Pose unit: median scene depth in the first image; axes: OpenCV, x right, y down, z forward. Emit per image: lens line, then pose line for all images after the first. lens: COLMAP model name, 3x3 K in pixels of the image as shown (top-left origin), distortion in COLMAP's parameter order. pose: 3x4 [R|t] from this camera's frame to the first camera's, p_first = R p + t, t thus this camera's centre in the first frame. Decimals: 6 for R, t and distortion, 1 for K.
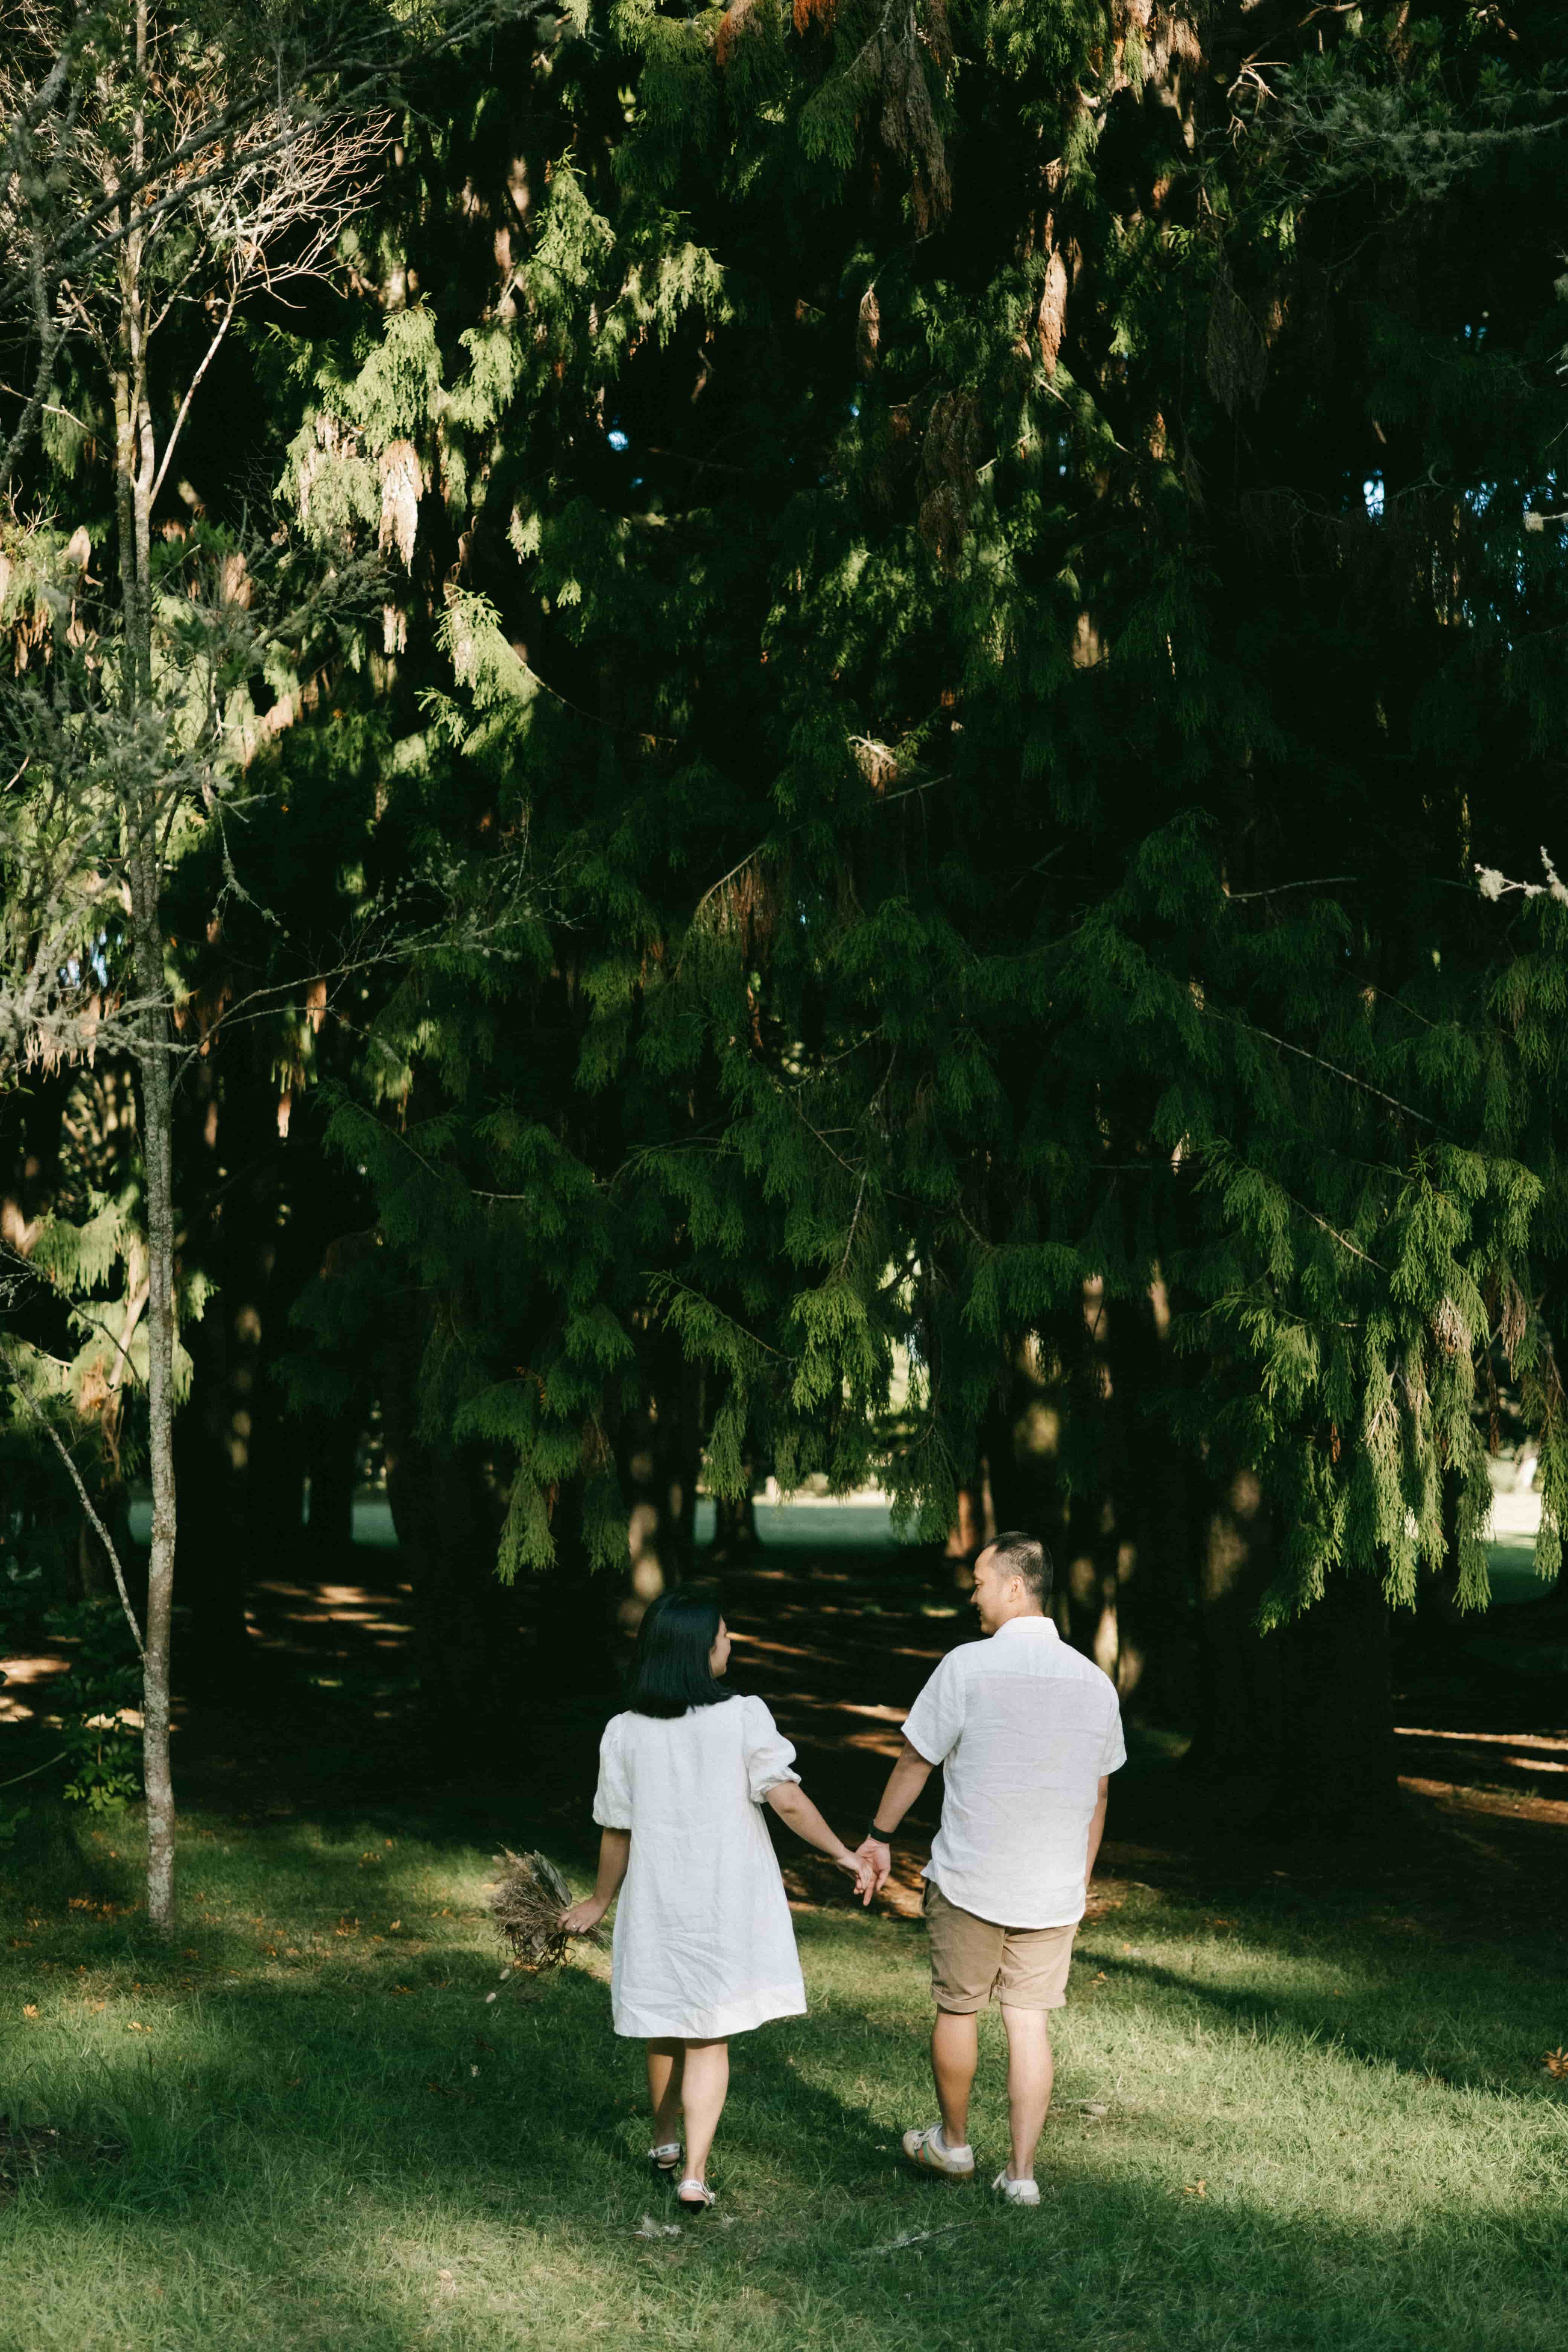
lens RADIAL K [[3657.5, 0, 791.0], [0, 3657.5, 1179.6], [0, 0, 1]] dist [0.005637, 0.000000]
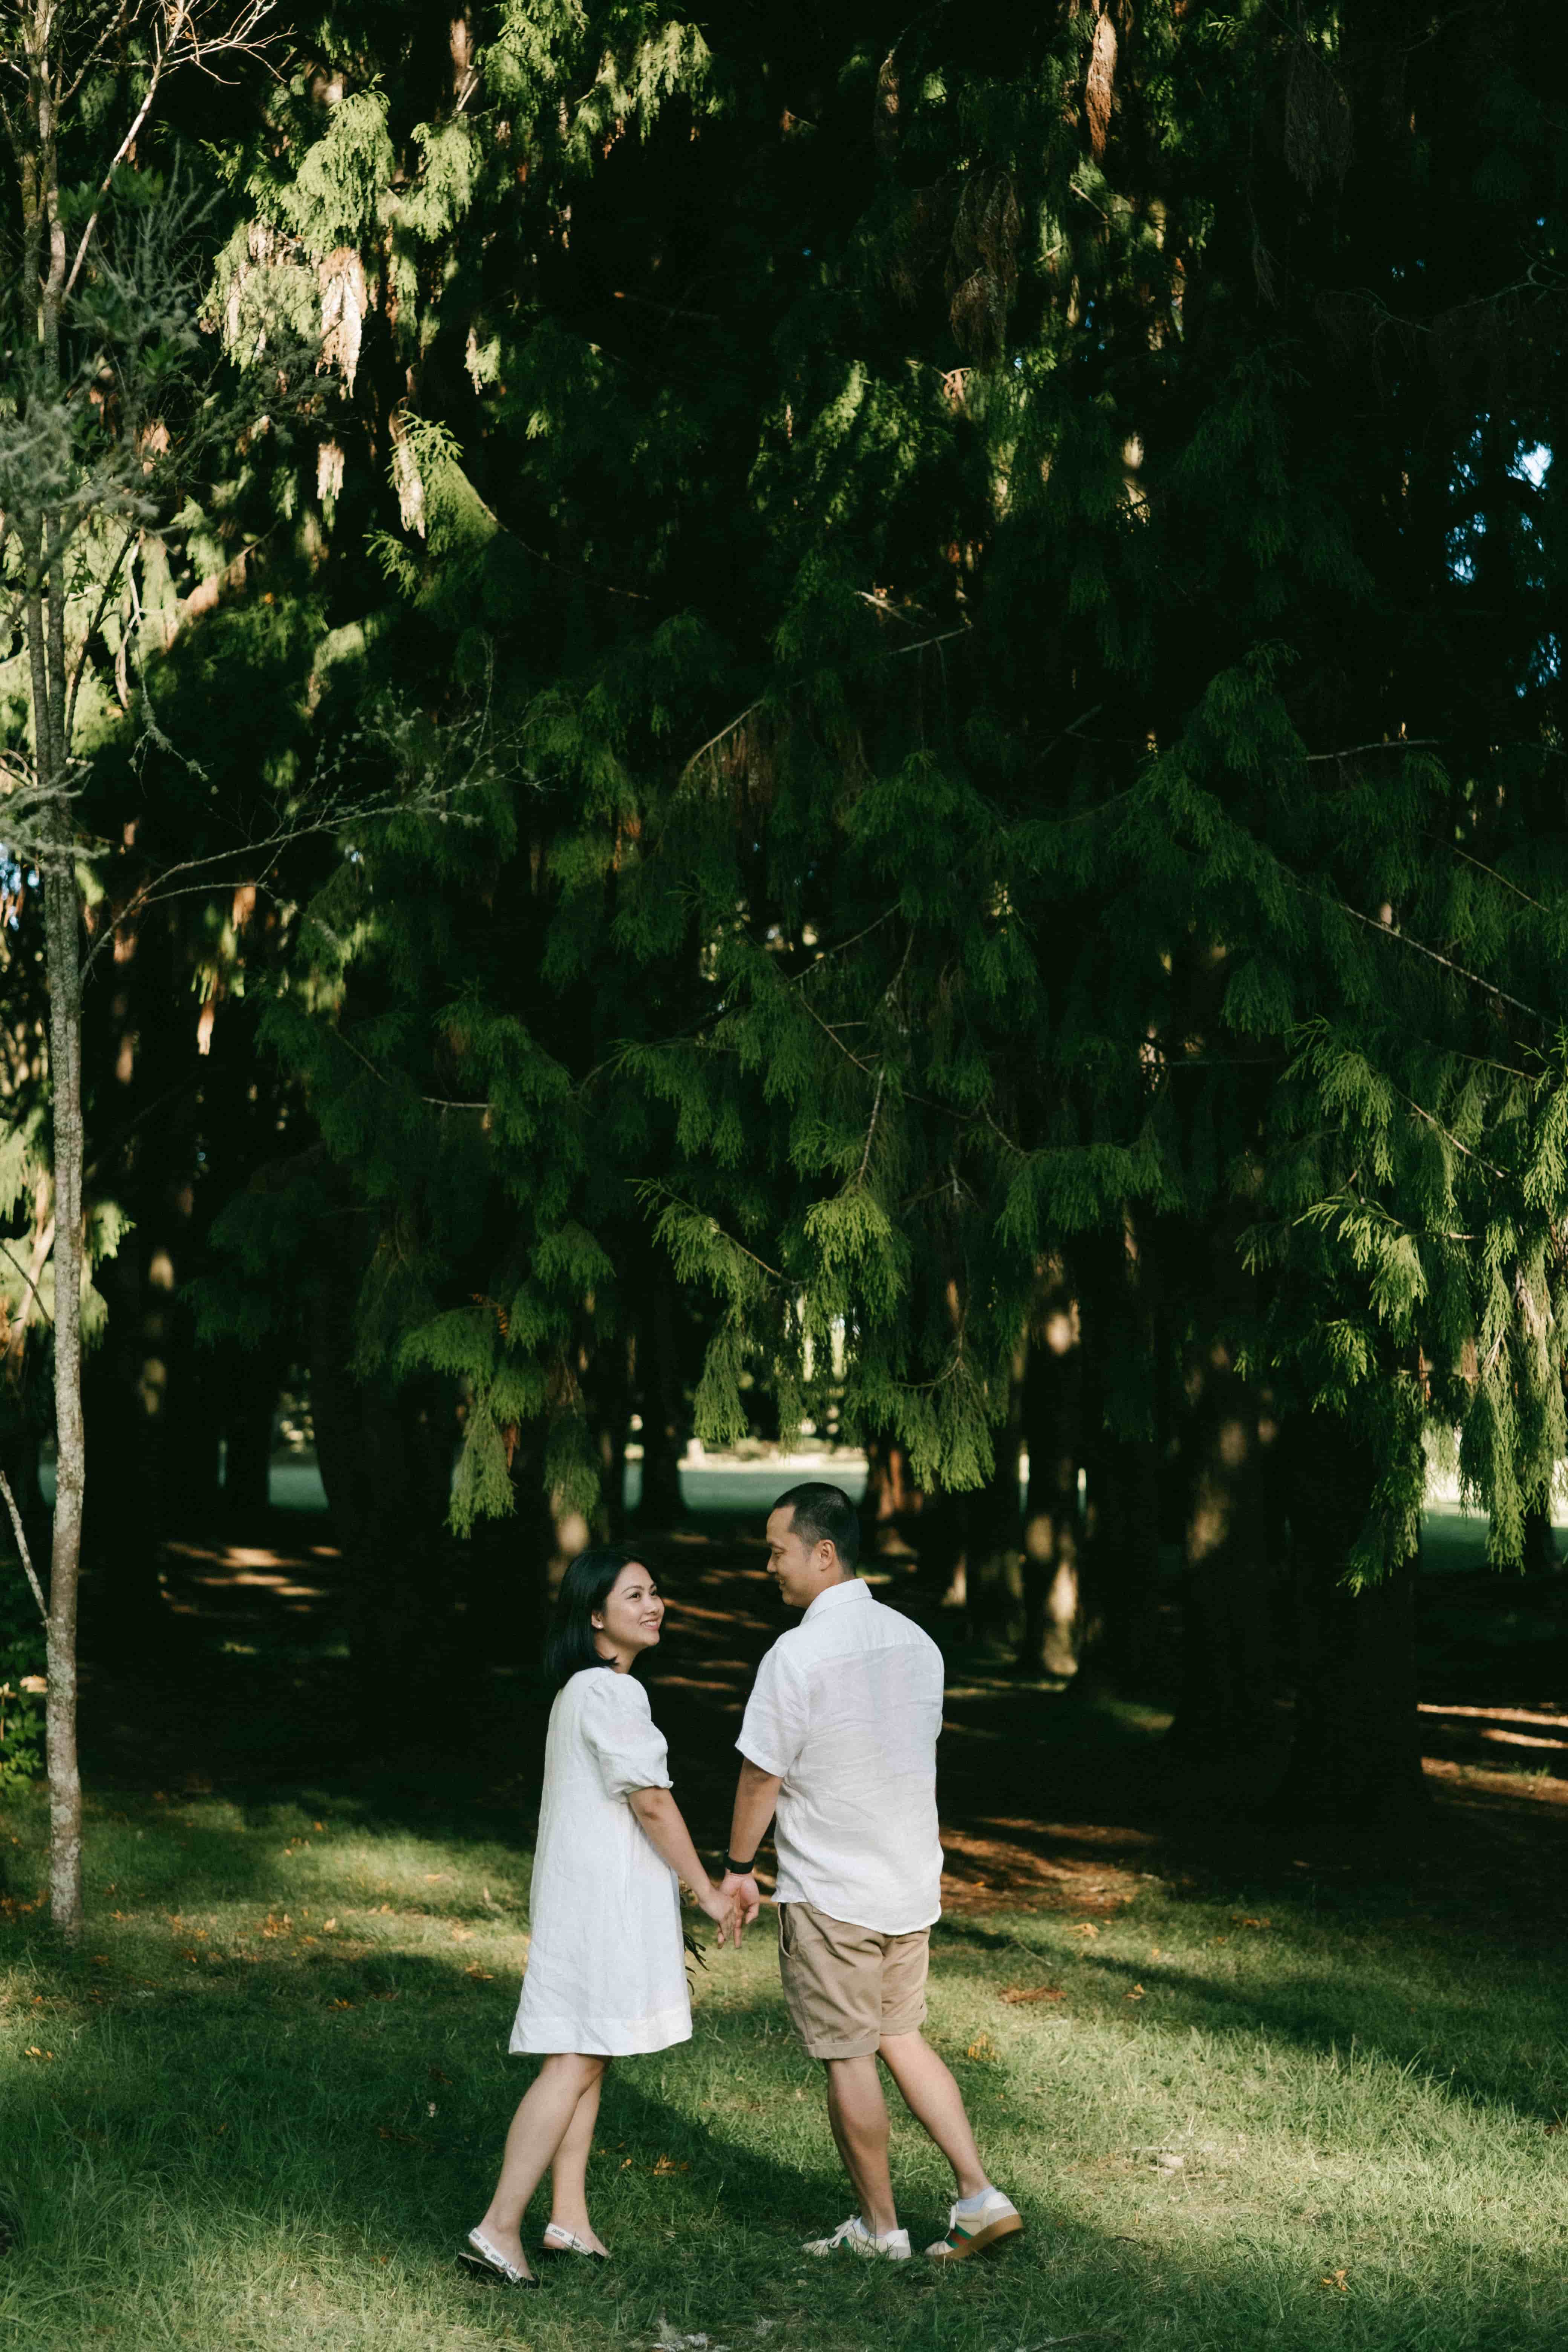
lens RADIAL K [[3657.5, 0, 776.3], [0, 3657.5, 1173.4], [0, 0, 1]] dist [0.005637, 0.000000]
pose [[0.999808, 0.004881, 0.018991, -0.018951], [-0.005018, 0.999962, 0.007146, 0.015125], [-0.018956, -0.007240, 0.999794, 0.118492]]
